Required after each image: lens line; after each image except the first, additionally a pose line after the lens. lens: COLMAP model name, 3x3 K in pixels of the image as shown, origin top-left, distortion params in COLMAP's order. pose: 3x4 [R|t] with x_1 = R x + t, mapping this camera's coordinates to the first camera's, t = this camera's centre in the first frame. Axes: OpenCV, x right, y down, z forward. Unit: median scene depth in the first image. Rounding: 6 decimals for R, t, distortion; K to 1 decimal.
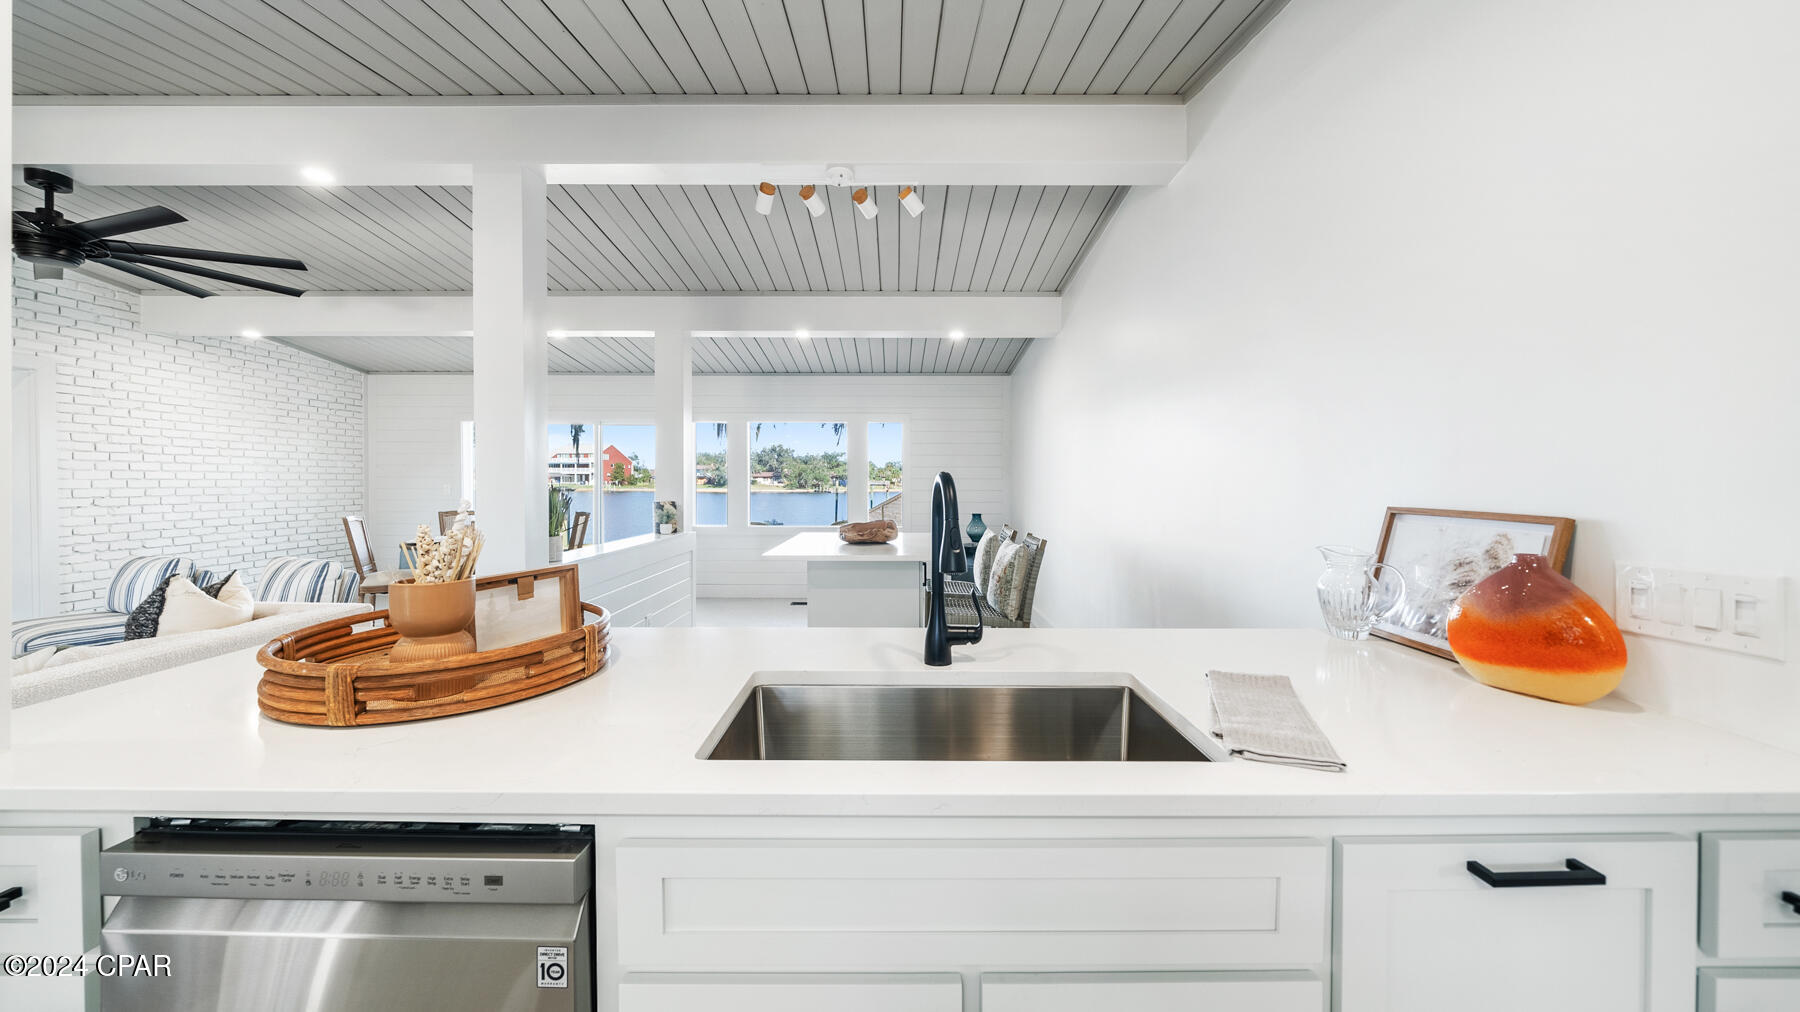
lens RADIAL K [[631.2, 0, 894.7], [0, 631.2, 485.5], [0, 0, 1]] dist [-0.001346, -0.000155]
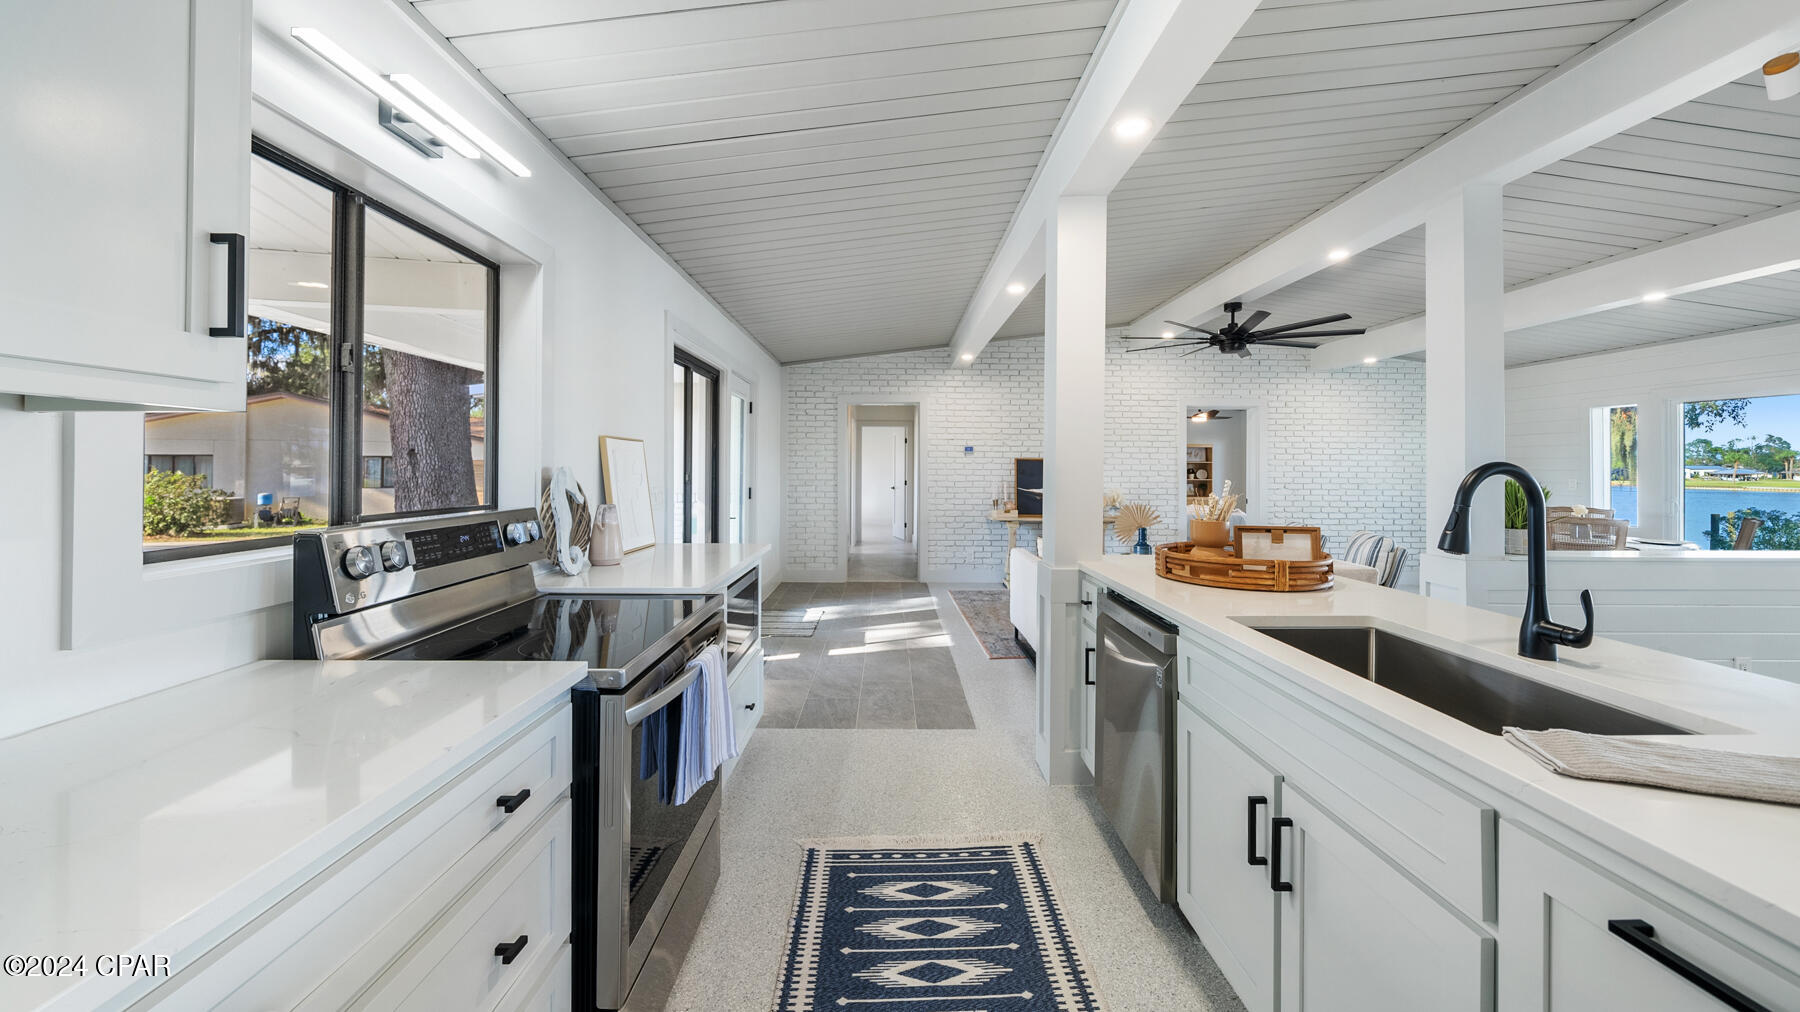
lens RADIAL K [[634.3, 0, 888.8], [0, 634.3, 464.1], [0, 0, 1]] dist [-0.006921, -0.000139]
pose [[0.011152, -0.009607, -0.999892, 0.277821], [-0.015297, 0.999835, -0.009777, 0.001888], [0.999821, 0.015404, 0.011004, -0.005875]]
